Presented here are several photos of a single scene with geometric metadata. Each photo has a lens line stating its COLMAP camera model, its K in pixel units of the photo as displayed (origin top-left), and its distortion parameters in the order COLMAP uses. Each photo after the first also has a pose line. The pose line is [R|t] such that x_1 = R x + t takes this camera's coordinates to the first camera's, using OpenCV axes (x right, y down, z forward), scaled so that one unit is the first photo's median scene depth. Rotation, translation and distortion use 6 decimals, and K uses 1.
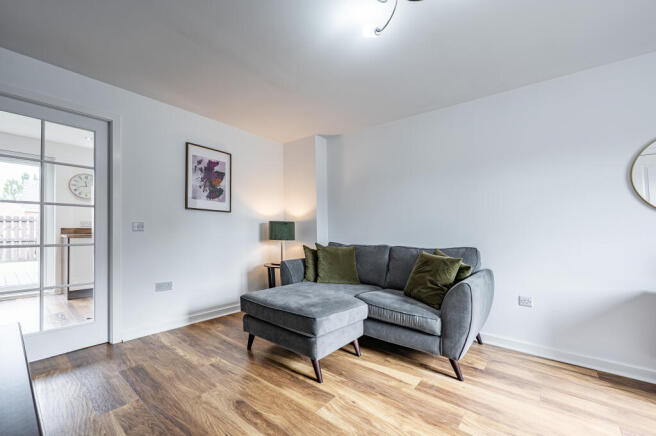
lens RADIAL K [[270.2, 0, 328.5], [0, 270.2, 218.0], [0, 0, 1]] dist [0.002196, -0.000569]
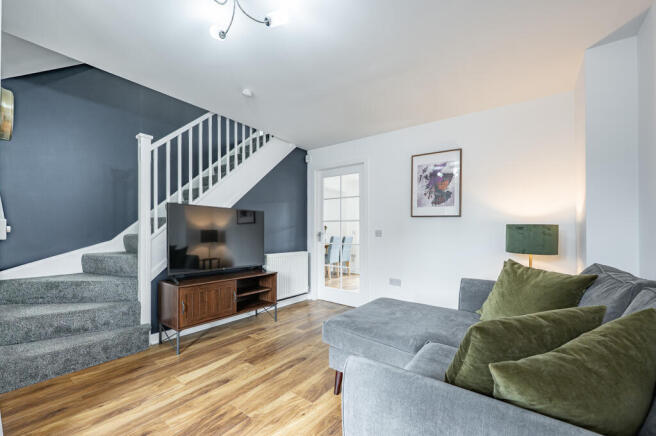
lens RADIAL K [[270.2, 0, 302.8], [0, 270.2, 235.1], [0, 0, 1]] dist [0.002196, -0.000569]
pose [[-0.017024, 0.001768, -0.999854, 0.557182], [0.029864, 0.999553, 0.001259, 0.024148], [0.999409, -0.029838, -0.017069, 0.549092]]
